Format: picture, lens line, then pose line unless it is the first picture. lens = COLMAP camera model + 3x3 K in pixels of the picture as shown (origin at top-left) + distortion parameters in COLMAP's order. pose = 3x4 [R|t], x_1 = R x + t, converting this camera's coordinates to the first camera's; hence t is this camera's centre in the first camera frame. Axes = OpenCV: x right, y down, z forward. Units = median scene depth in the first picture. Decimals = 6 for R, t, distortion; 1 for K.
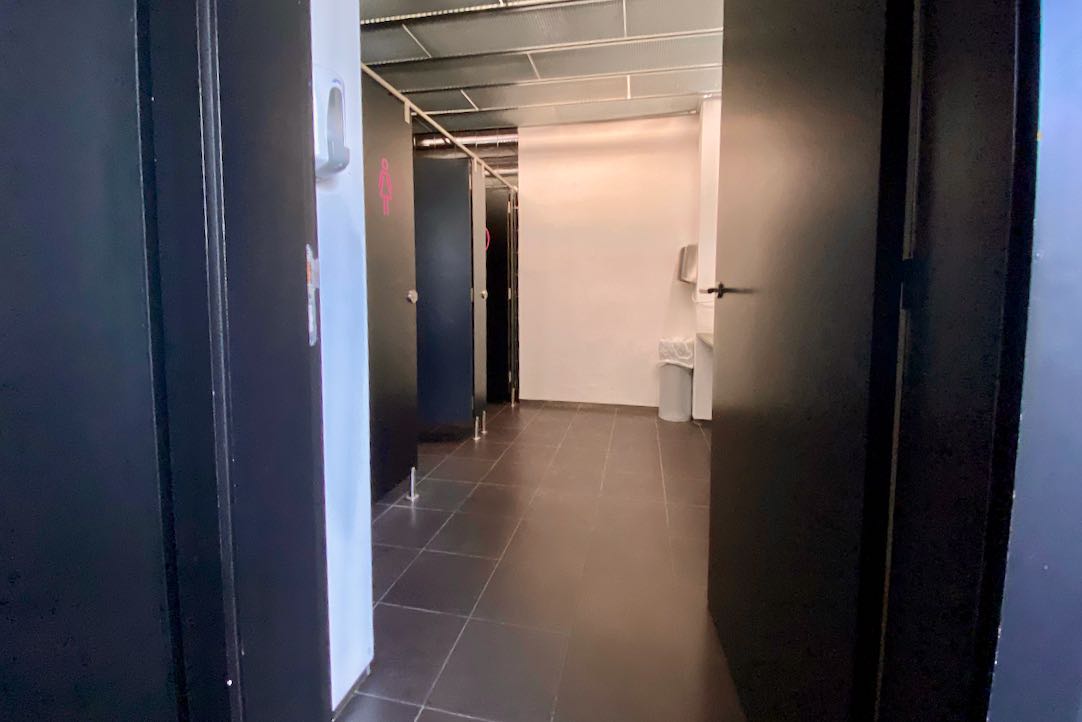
lens RADIAL K [[459.6, 0, 541.7], [0, 459.6, 328.1], [0, 0, 1]] dist [0.041696, -0.032404]
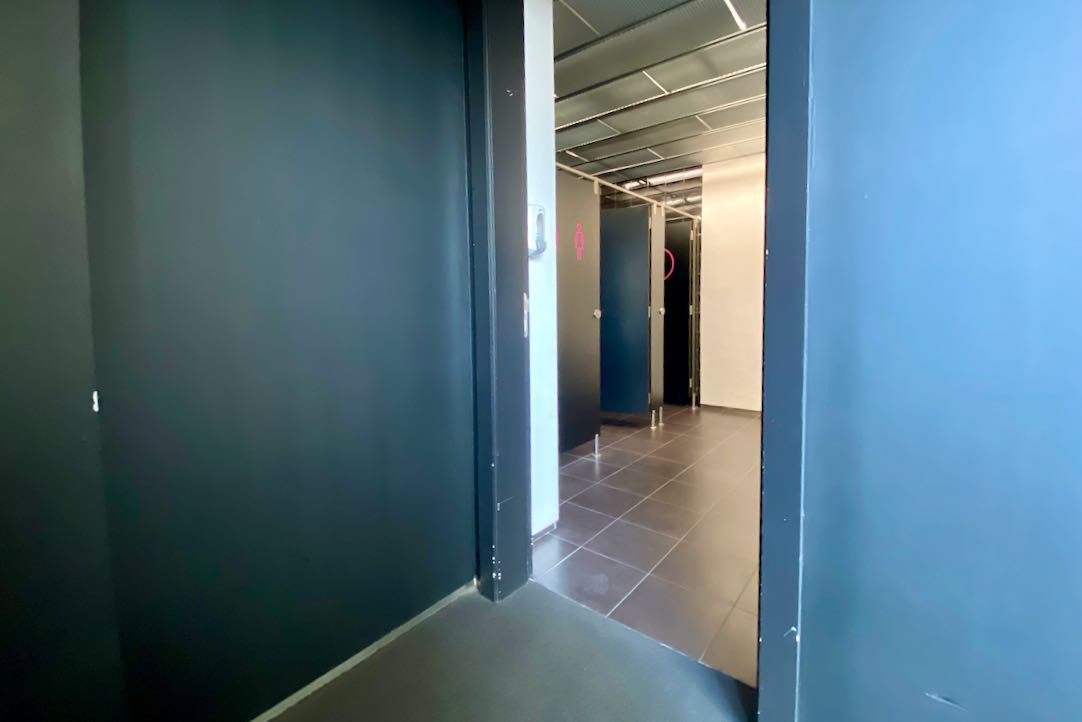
lens RADIAL K [[459.6, 0, 541.7], [0, 459.6, 328.1], [0, 0, 1]] dist [0.041696, -0.032404]
pose [[0.892834, 0.002437, -0.450380, 0.156983], [-0.018318, 0.999354, -0.030905, 0.016575], [0.450014, 0.035843, 0.892302, -0.259586]]
